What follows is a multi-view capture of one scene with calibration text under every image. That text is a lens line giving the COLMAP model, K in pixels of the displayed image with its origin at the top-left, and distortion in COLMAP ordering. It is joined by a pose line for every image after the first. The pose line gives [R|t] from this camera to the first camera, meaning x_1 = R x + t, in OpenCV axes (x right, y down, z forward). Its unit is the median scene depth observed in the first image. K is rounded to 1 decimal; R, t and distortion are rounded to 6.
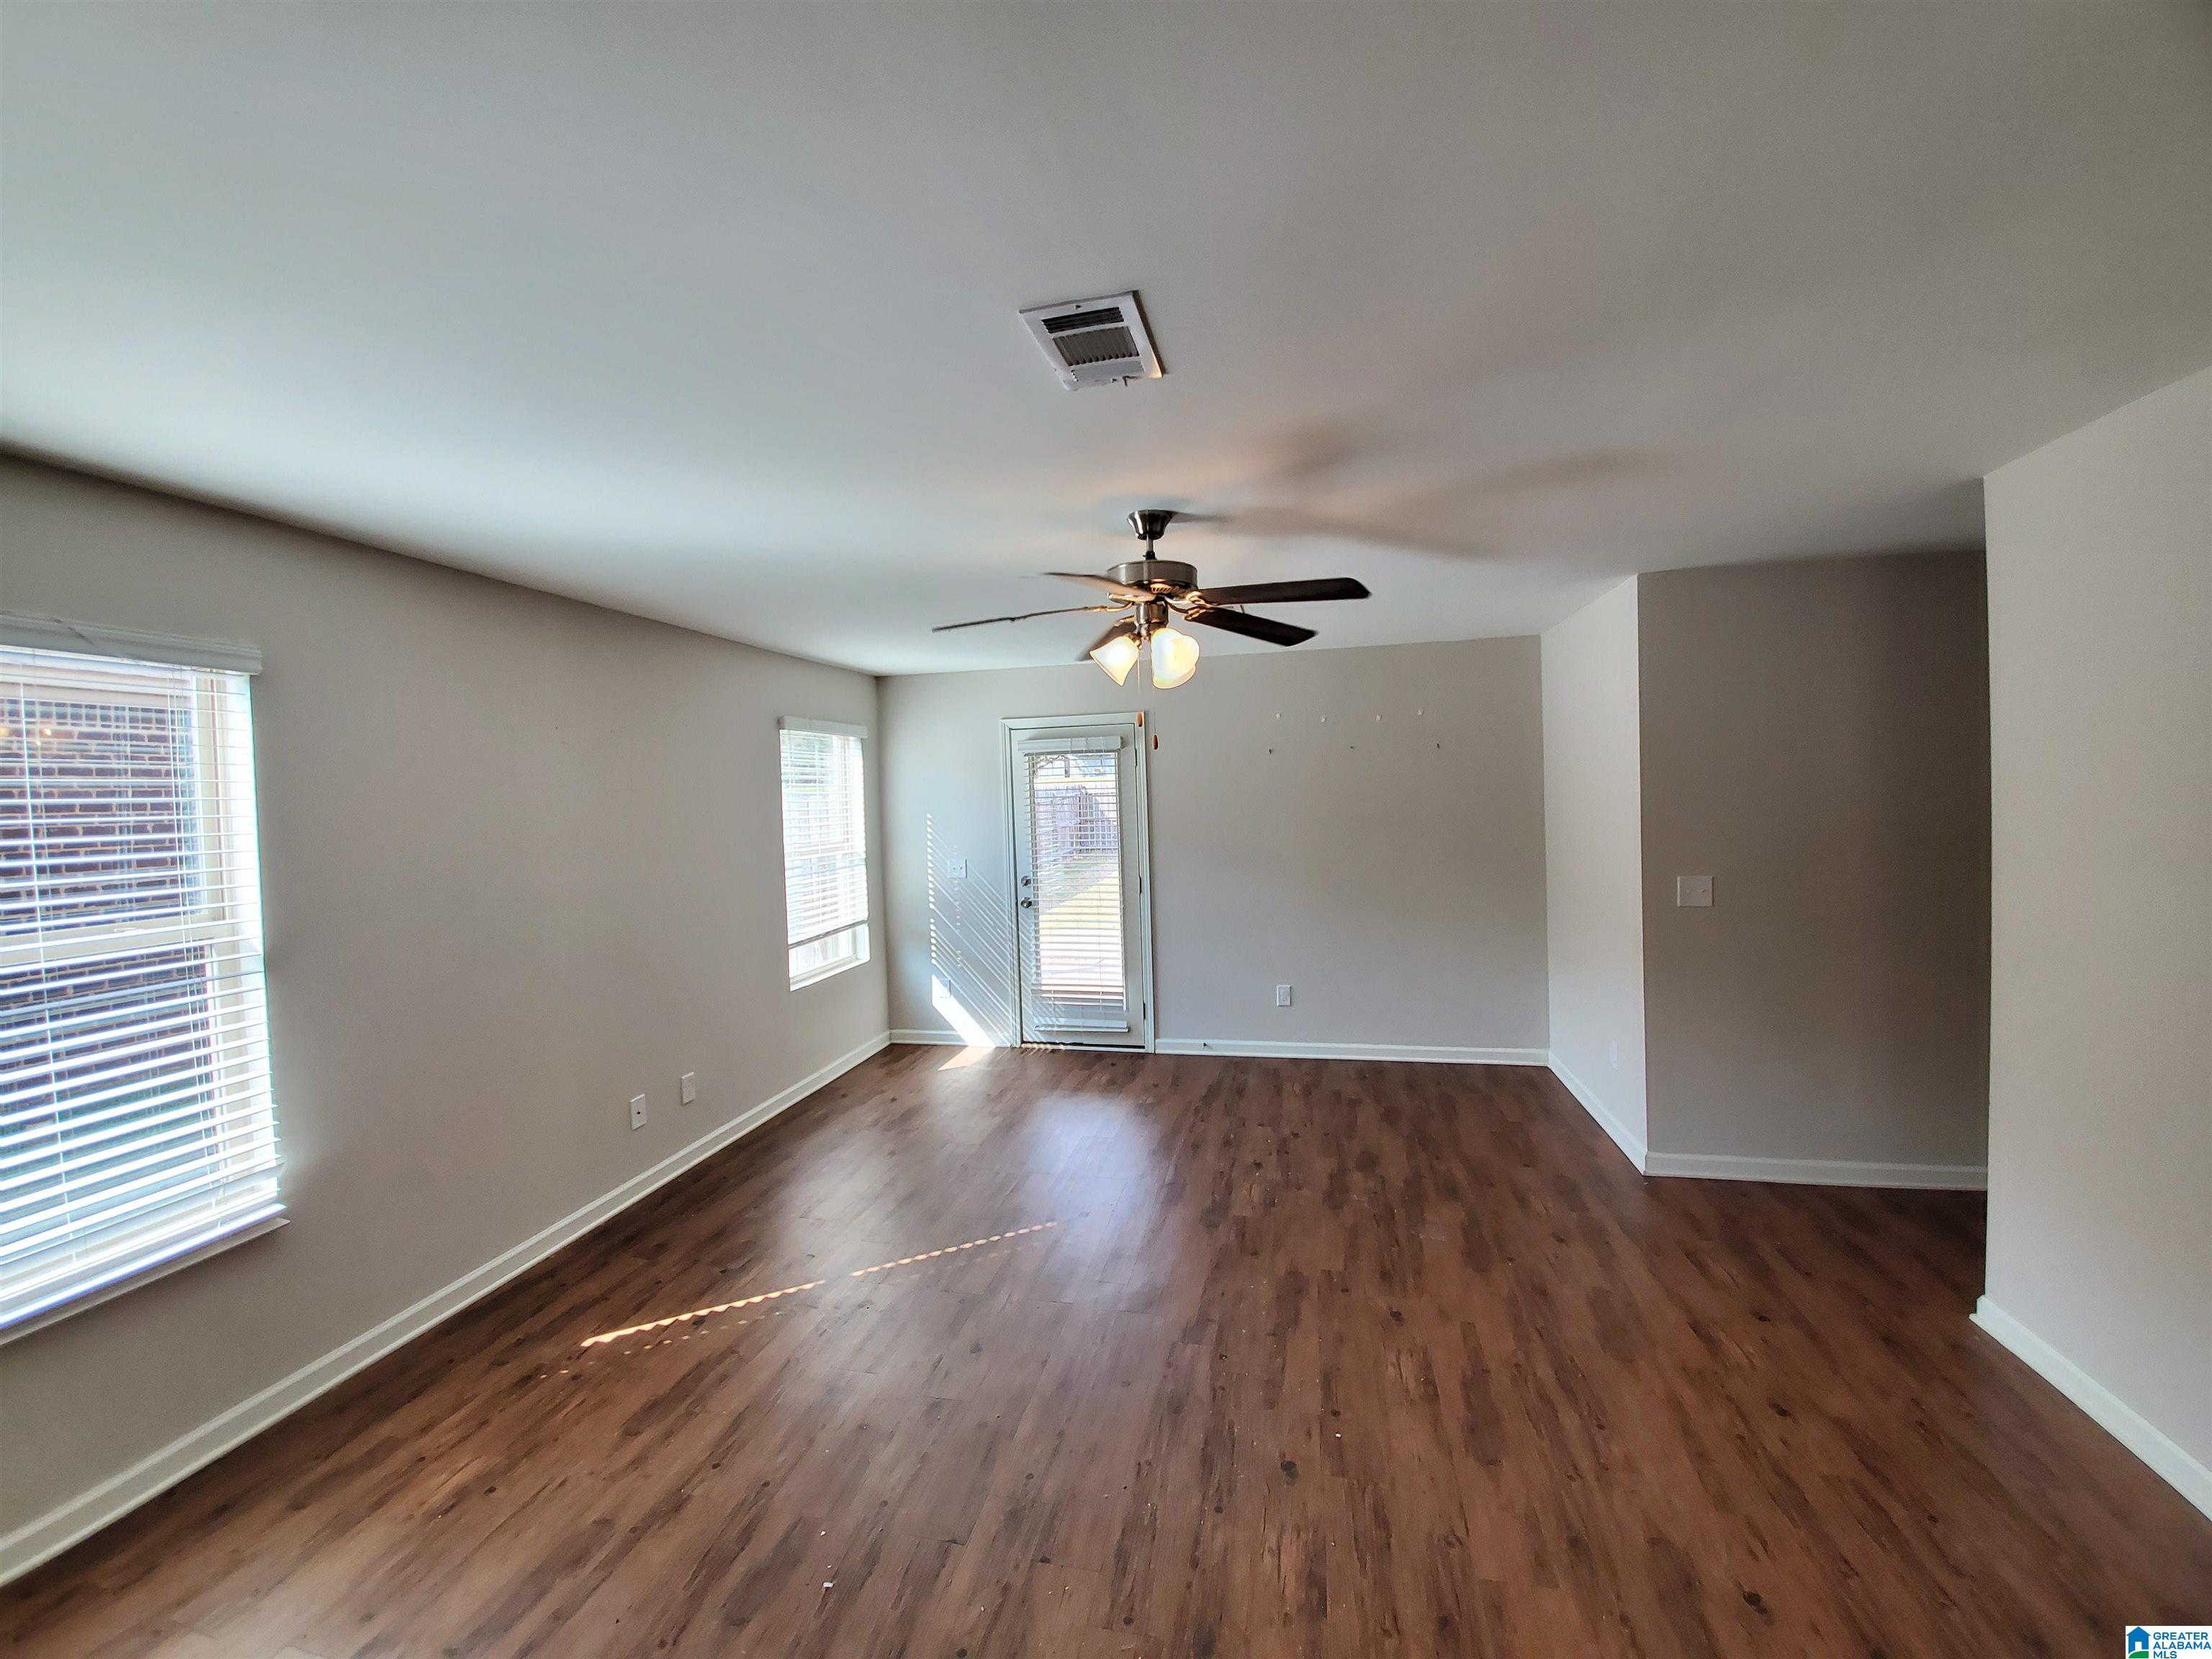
lens RADIAL K [[867.5, 0, 1101.9], [0, 867.5, 819.3], [0, 0, 1]] dist [-0.003037, -0.011385]
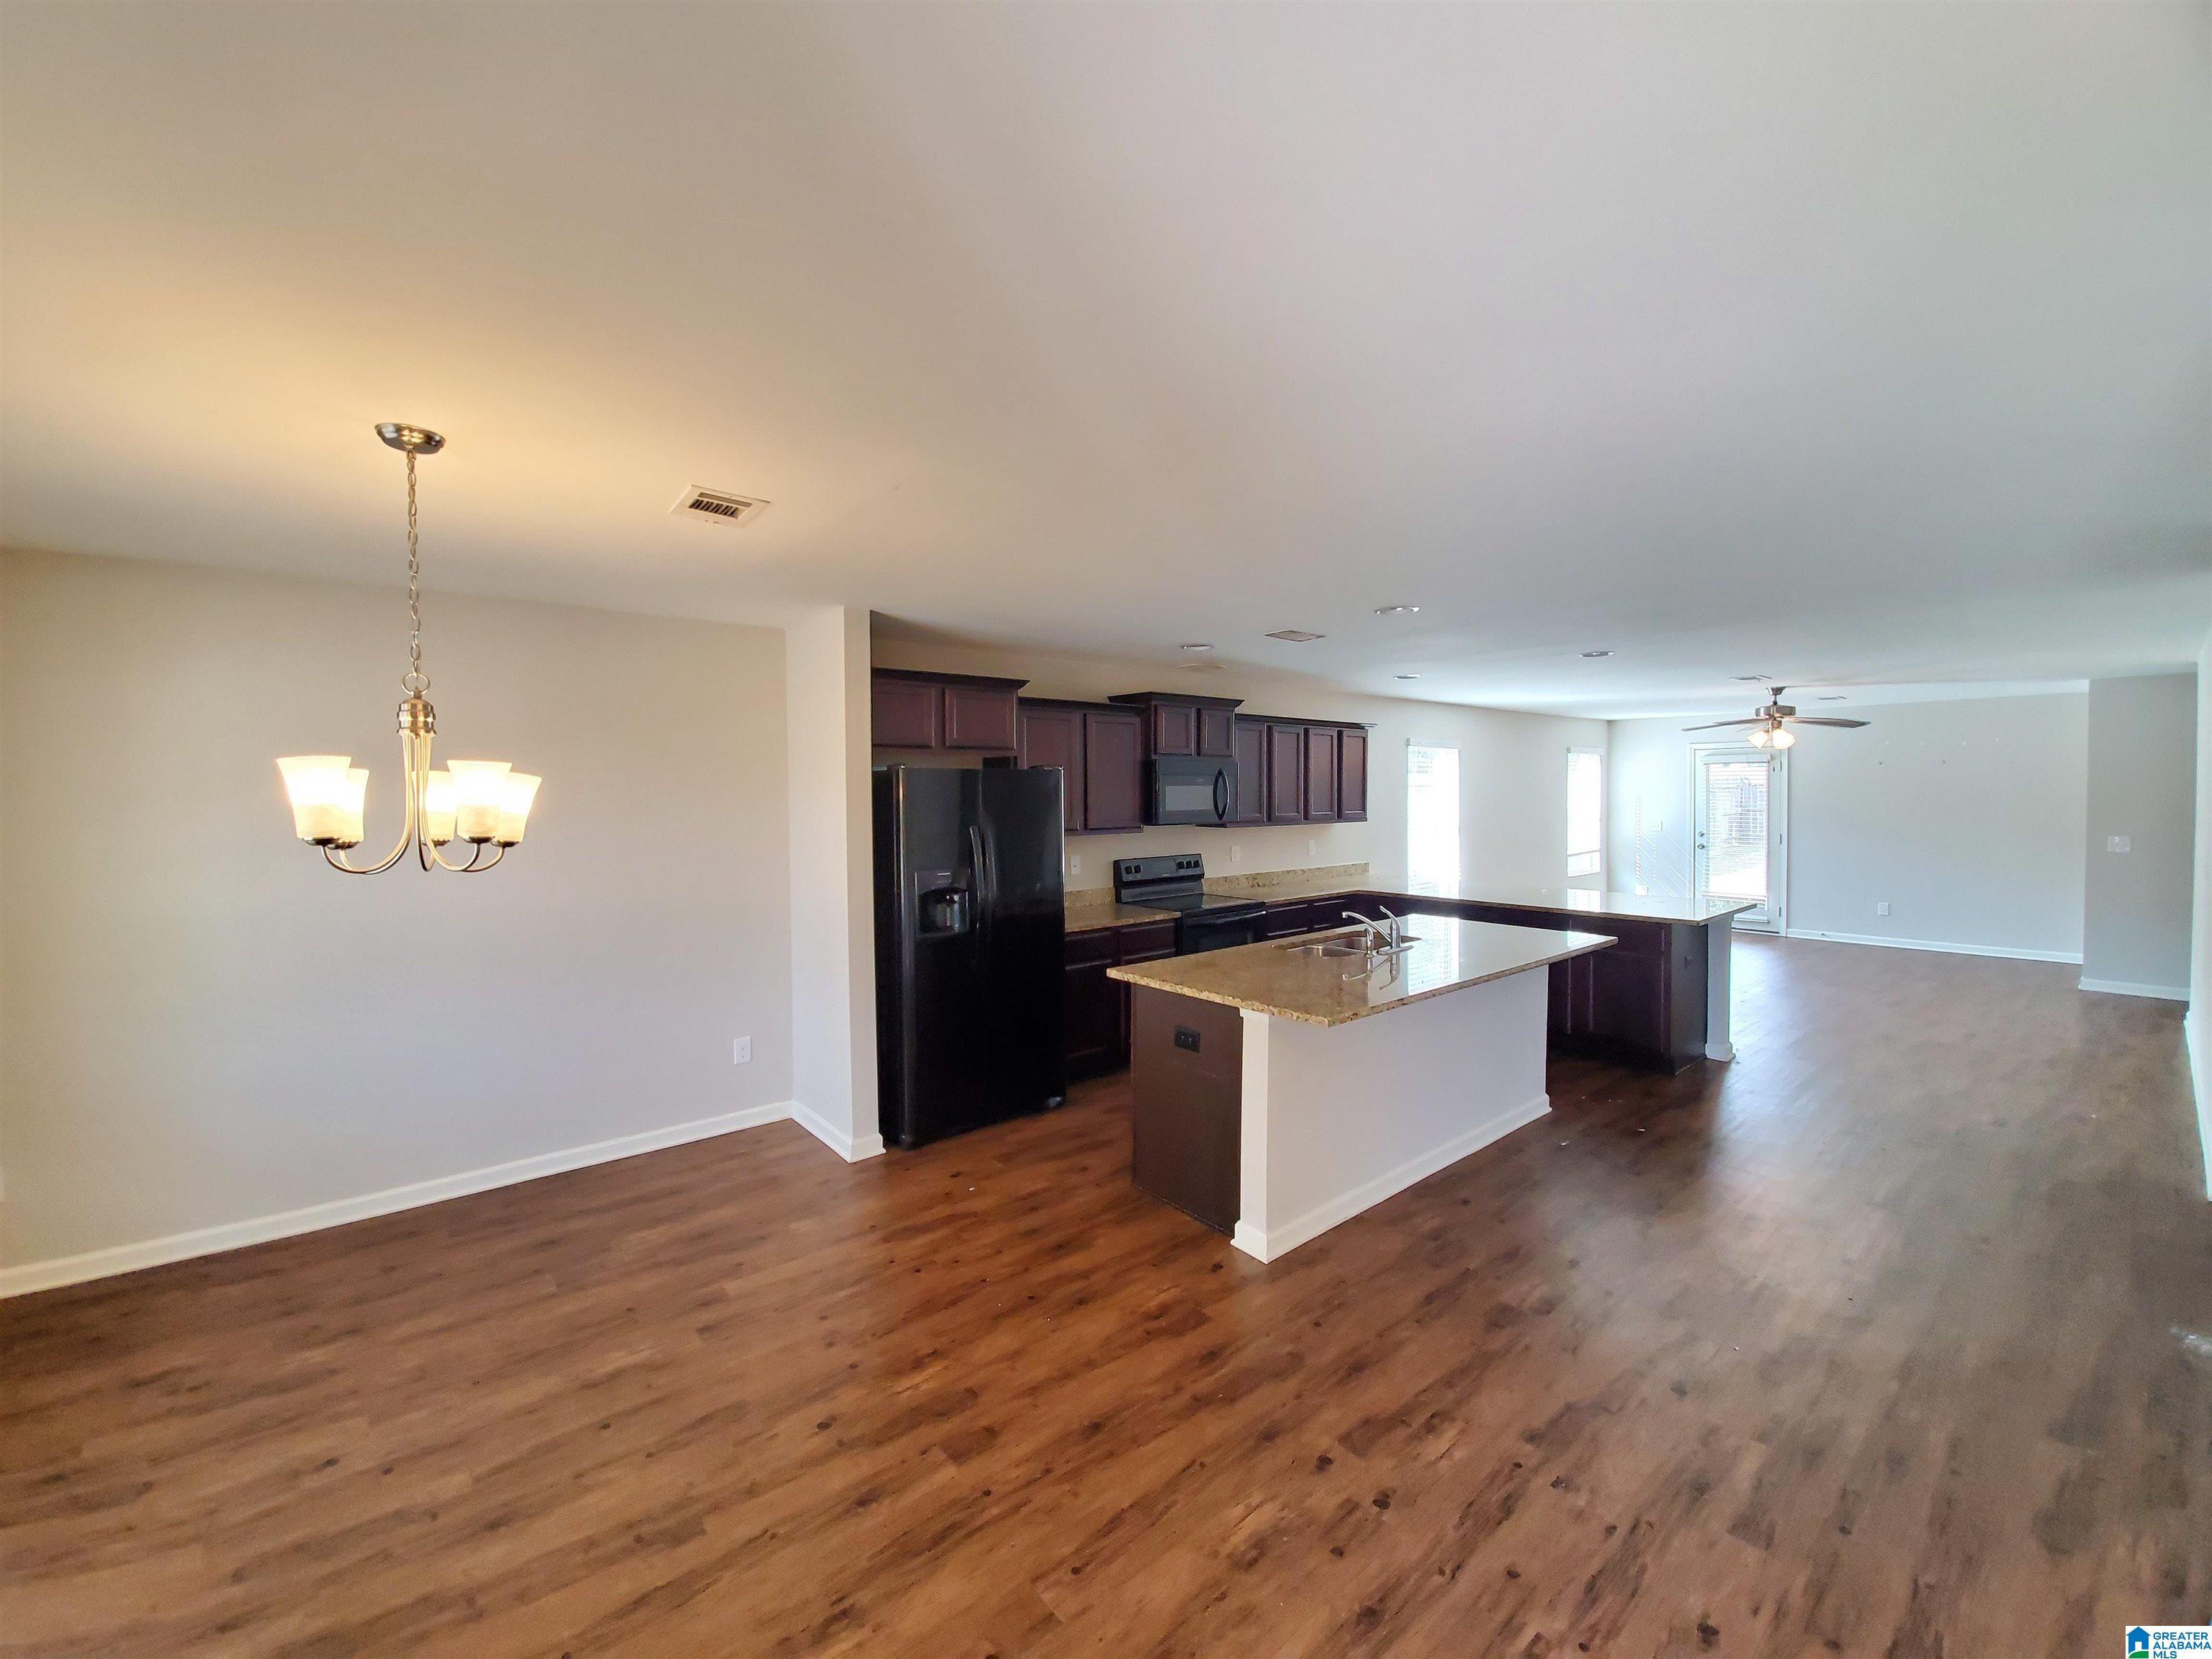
lens RADIAL K [[867.5, 0, 1101.9], [0, 867.5, 819.3], [0, 0, 1]] dist [-0.003037, -0.011385]
pose [[0.787855, 0.039532, -0.614590, 0.032832], [-0.026304, 0.999187, 0.030550, 0.019074], [0.615299, -0.007903, 0.788255, -1.193793]]
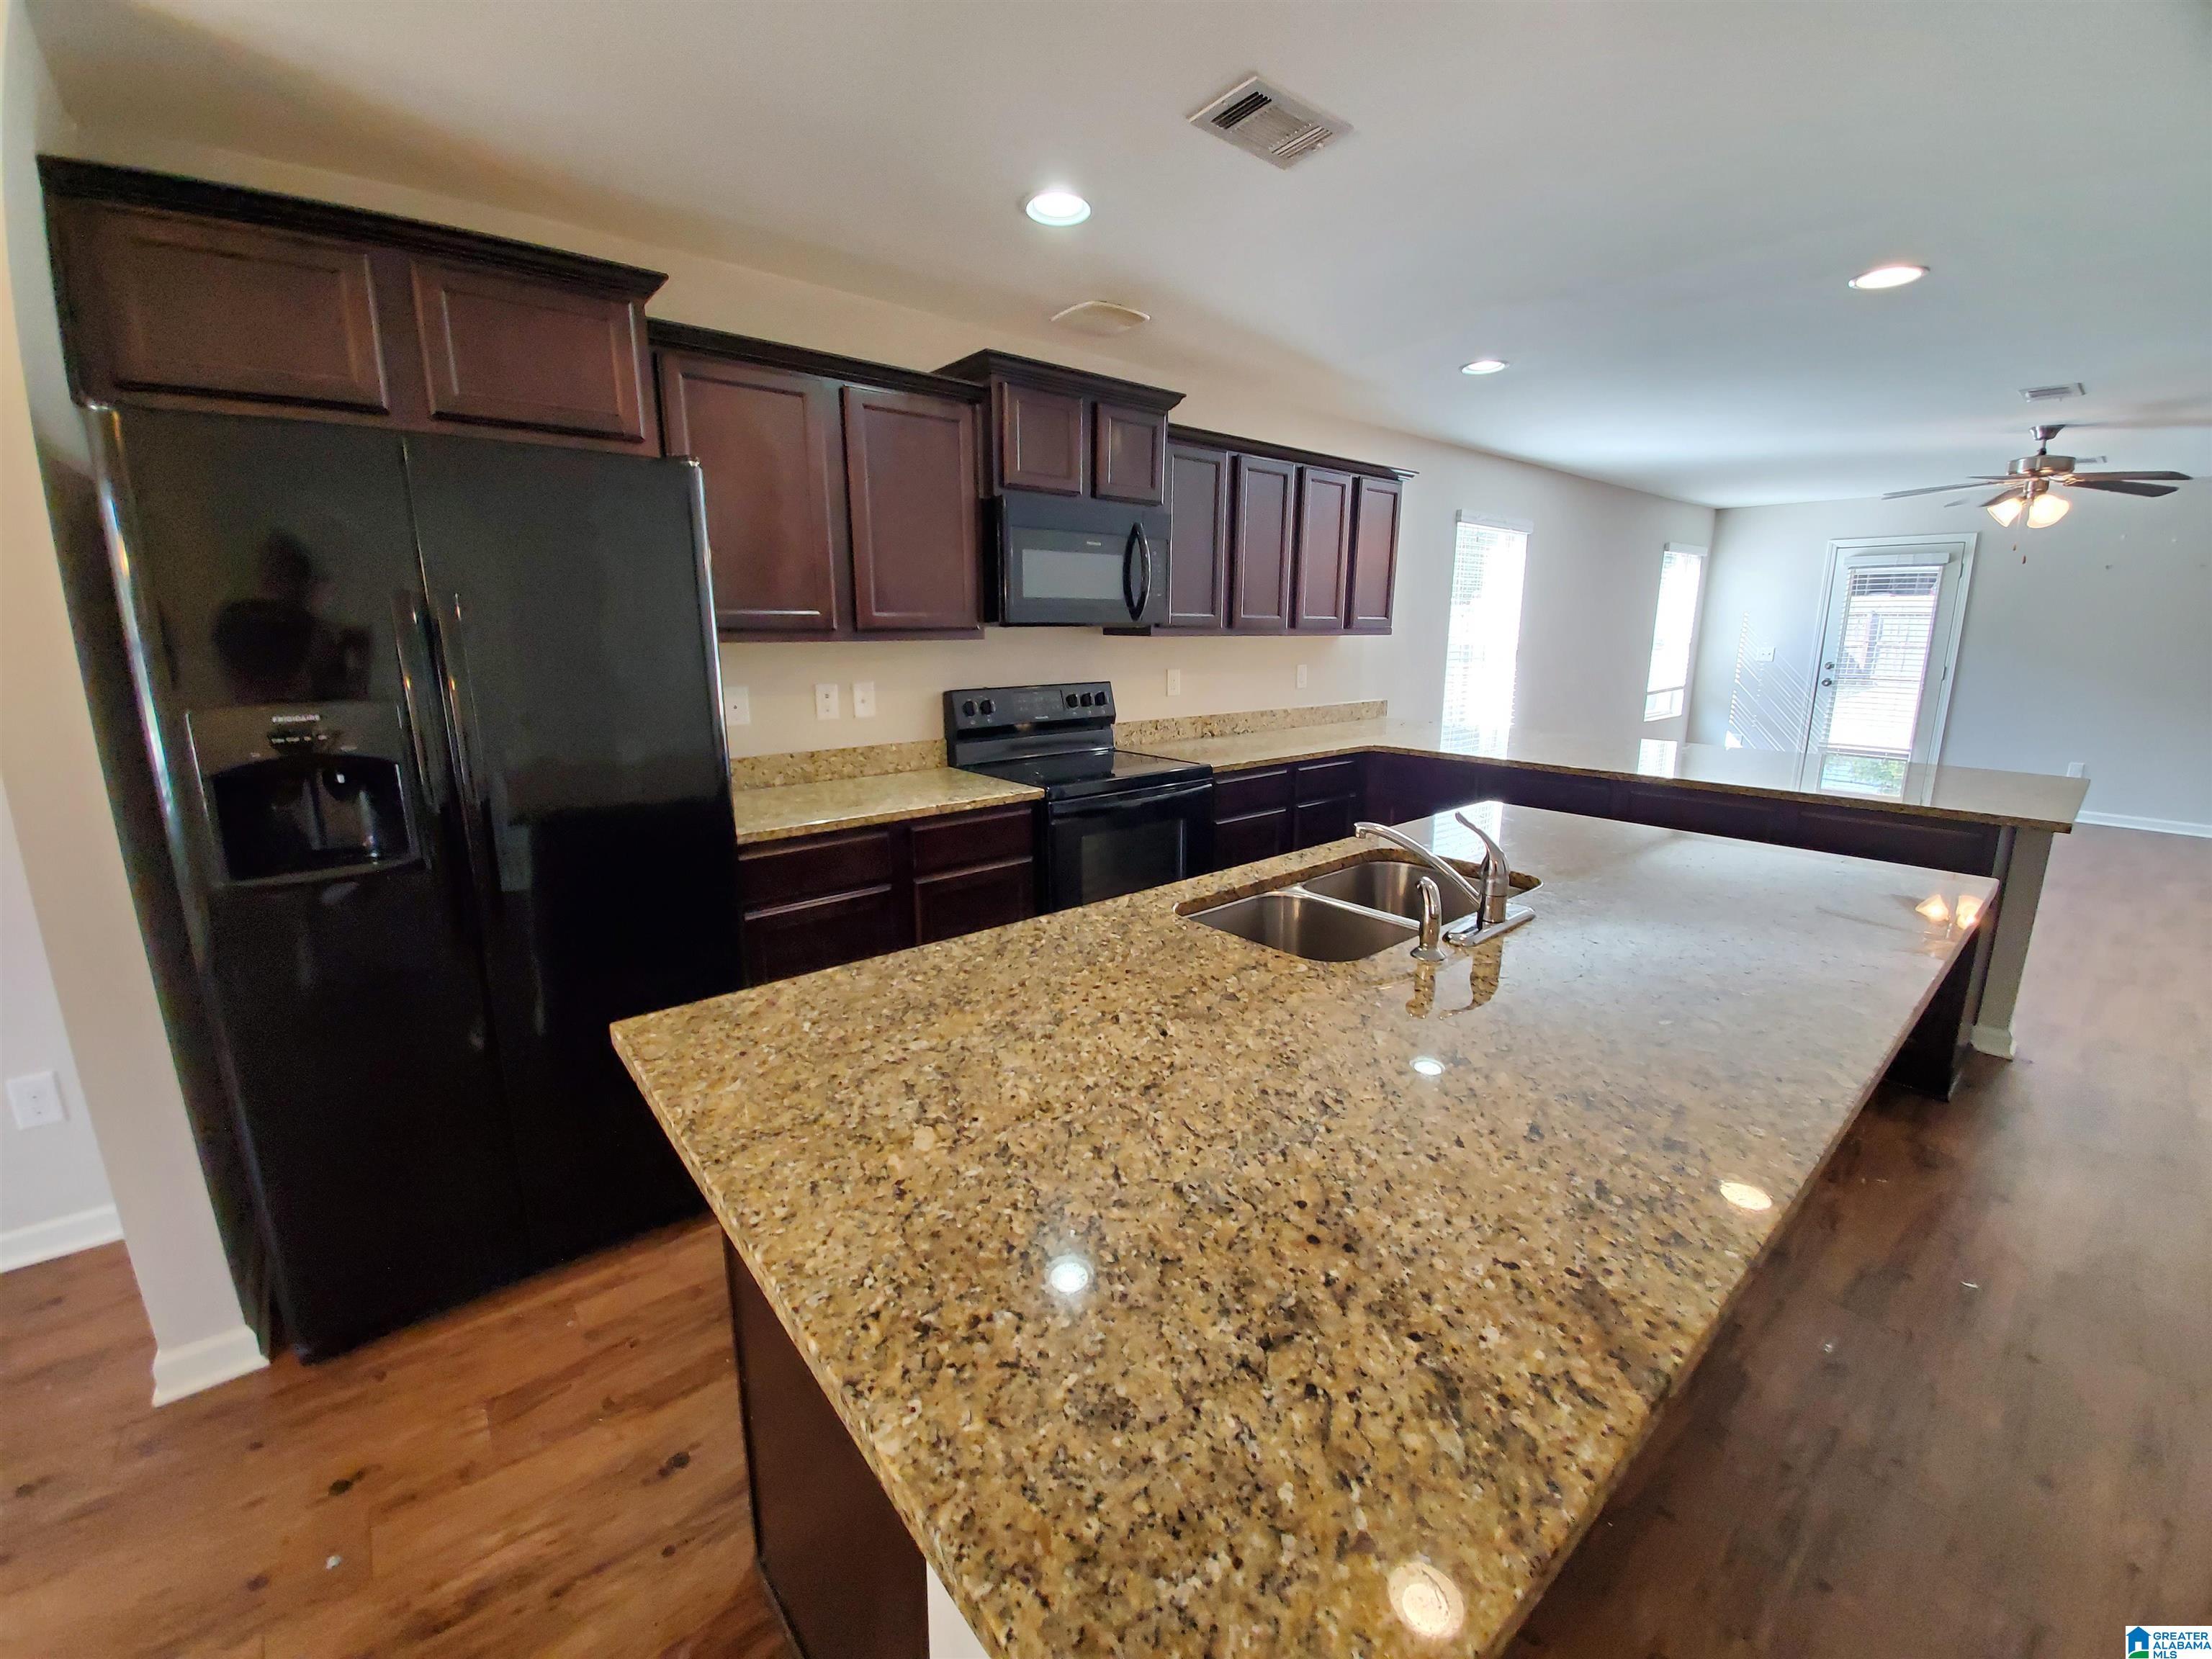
lens RADIAL K [[873.5, 0, 1115.7], [0, 873.5, 808.0], [0, 0, 1]] dist [0.001401, -0.011786]
pose [[0.797093, 0.148871, -0.585218, -0.151252], [-0.034456, 0.978768, 0.202054, 0.054705], [0.602873, -0.140891, 0.785299, -0.755899]]
